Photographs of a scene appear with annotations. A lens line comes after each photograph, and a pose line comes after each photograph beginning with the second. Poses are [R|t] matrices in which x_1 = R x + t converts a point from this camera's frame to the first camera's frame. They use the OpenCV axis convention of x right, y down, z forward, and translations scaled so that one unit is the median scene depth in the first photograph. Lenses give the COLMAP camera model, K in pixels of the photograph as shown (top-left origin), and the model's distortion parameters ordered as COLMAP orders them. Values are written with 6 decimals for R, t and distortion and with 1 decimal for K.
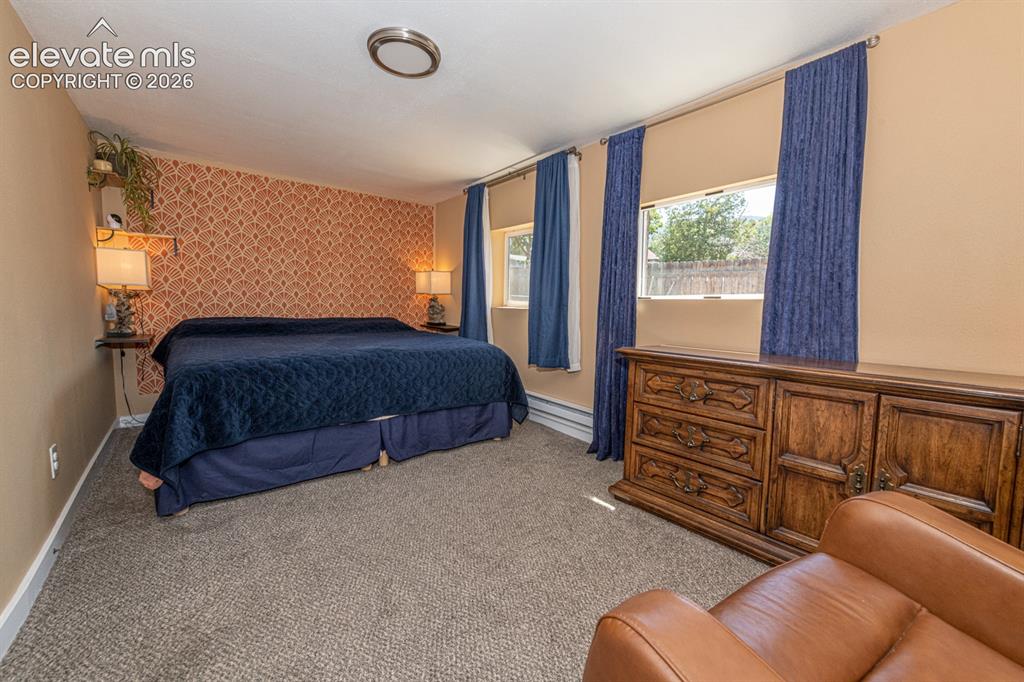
lens RADIAL K [[416.6, 0, 513.3], [0, 416.6, 339.9], [0, 0, 1]] dist [0.005525, -0.000115]
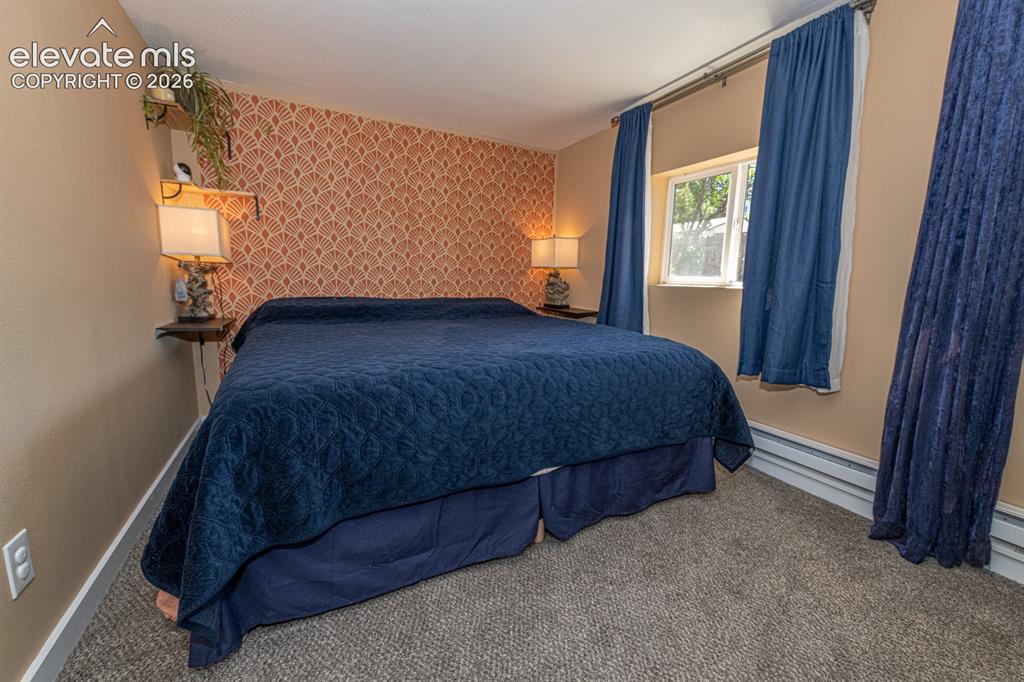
lens RADIAL K [[416.6, 0, 508.5], [0, 416.6, 342.8], [0, 0, 1]] dist [0.005525, -0.000115]
pose [[0.982104, 0.028013, -0.186244, -0.204654], [-0.016725, 0.997942, 0.061906, -0.026312], [0.187595, -0.057683, 0.980551, 0.332948]]
